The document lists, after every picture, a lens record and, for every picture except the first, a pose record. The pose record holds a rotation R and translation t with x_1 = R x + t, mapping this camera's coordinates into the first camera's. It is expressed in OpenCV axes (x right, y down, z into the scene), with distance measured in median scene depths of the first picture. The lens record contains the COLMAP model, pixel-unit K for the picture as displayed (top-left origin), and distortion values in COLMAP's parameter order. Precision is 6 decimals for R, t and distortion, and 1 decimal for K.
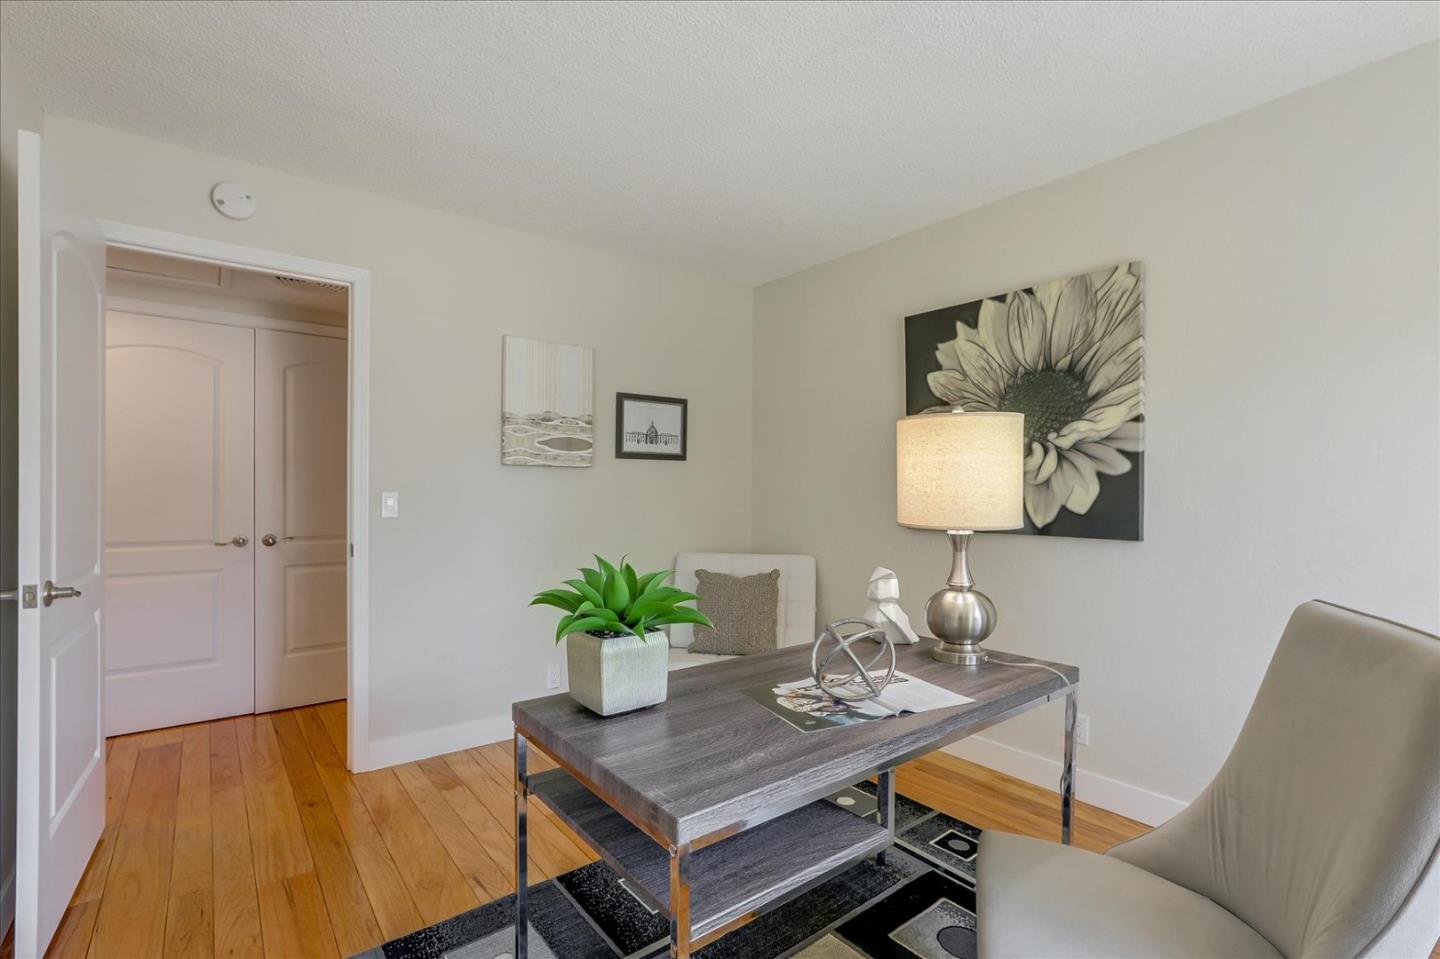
lens RADIAL K [[657.9, 0, 721.8], [0, 657.9, 491.5], [0, 0, 1]] dist [-0.039398, 0.008959]
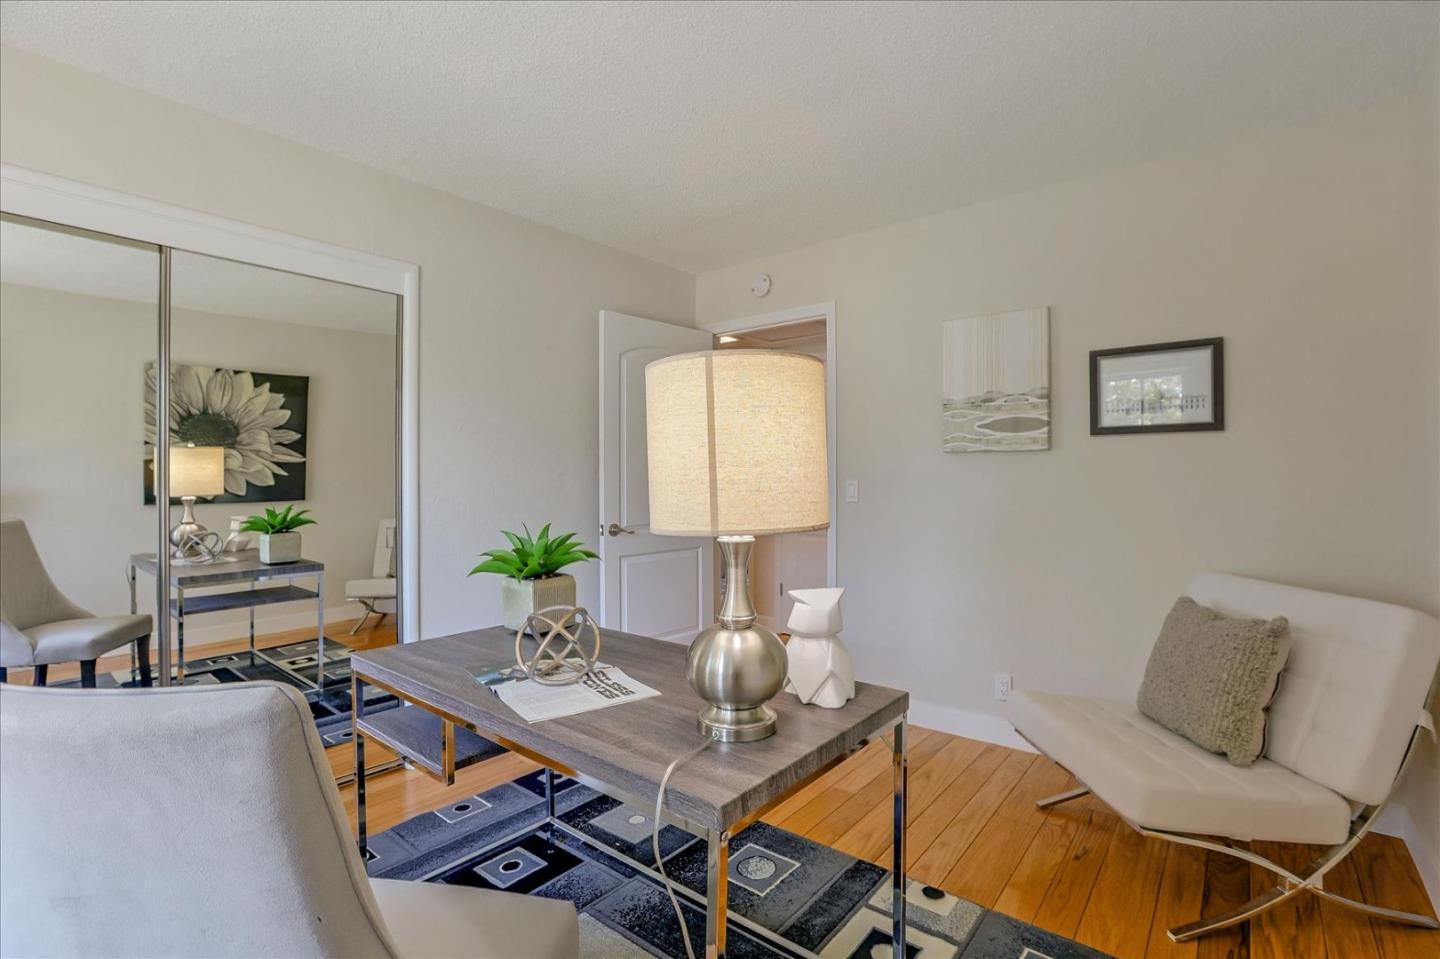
lens RADIAL K [[657.9, 0, 732.0], [0, 657.9, 481.1], [0, 0, 1]] dist [-0.039398, 0.008959]
pose [[0.216163, -0.001099, -0.976357, 0.665233], [0.001929, 0.999998, -0.000699, 0.002904], [0.976355, -0.001732, 0.216164, 0.557053]]
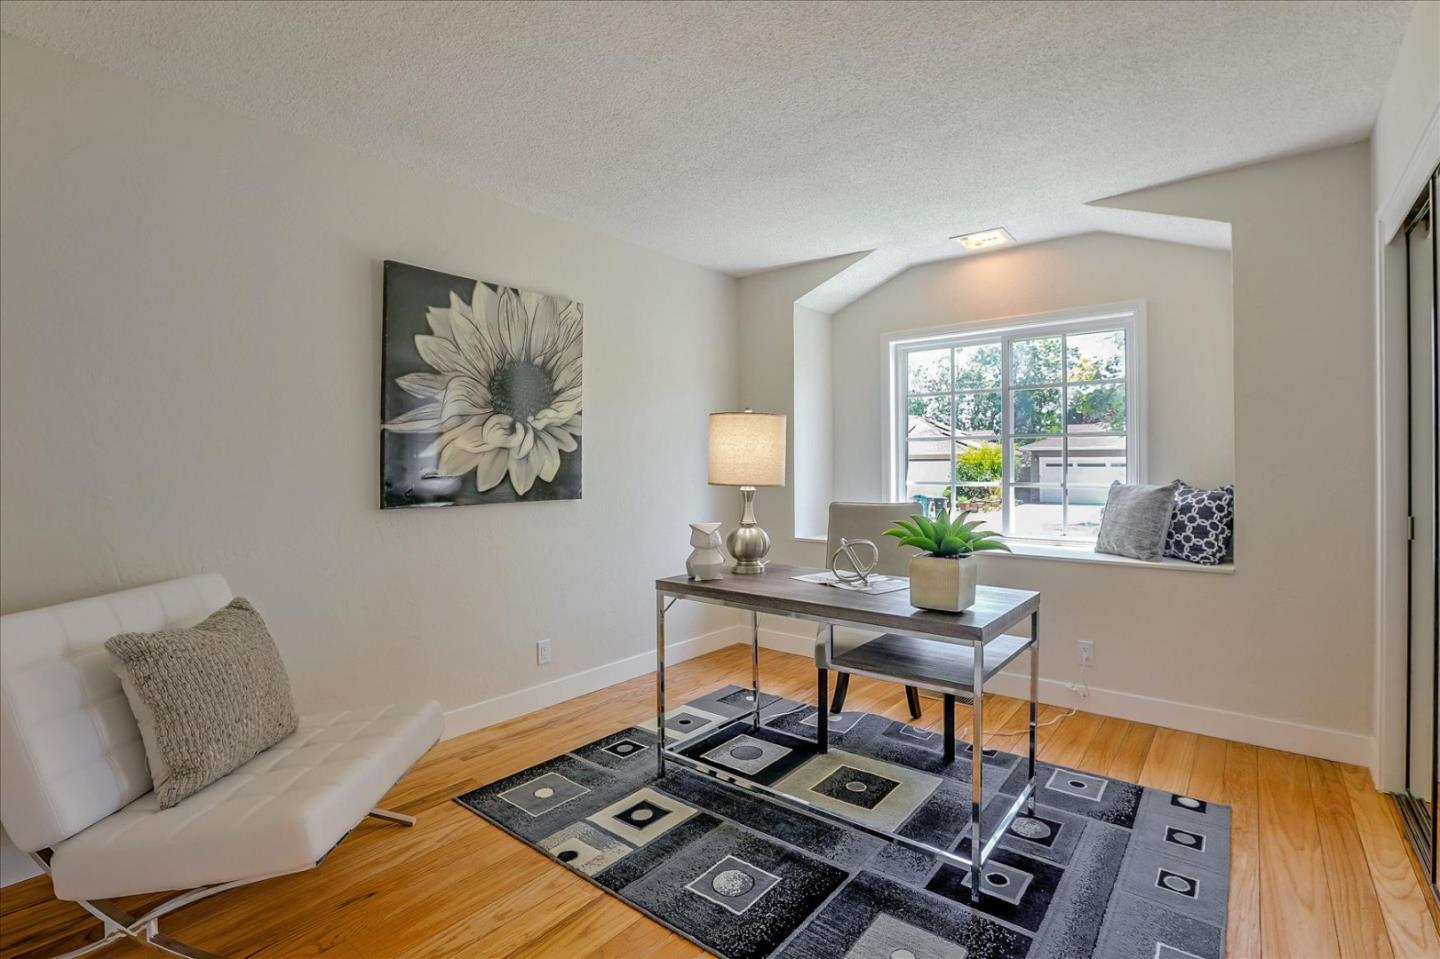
lens RADIAL K [[657.9, 0, 723.5], [0, 657.9, 456.5], [0, 0, 1]] dist [-0.039398, 0.008959]
pose [[-0.210354, 0.008432, 0.977589, -0.758231], [0.005538, 0.999957, -0.007434, -0.003729], [-0.977610, 0.003850, -0.210392, 0.904477]]
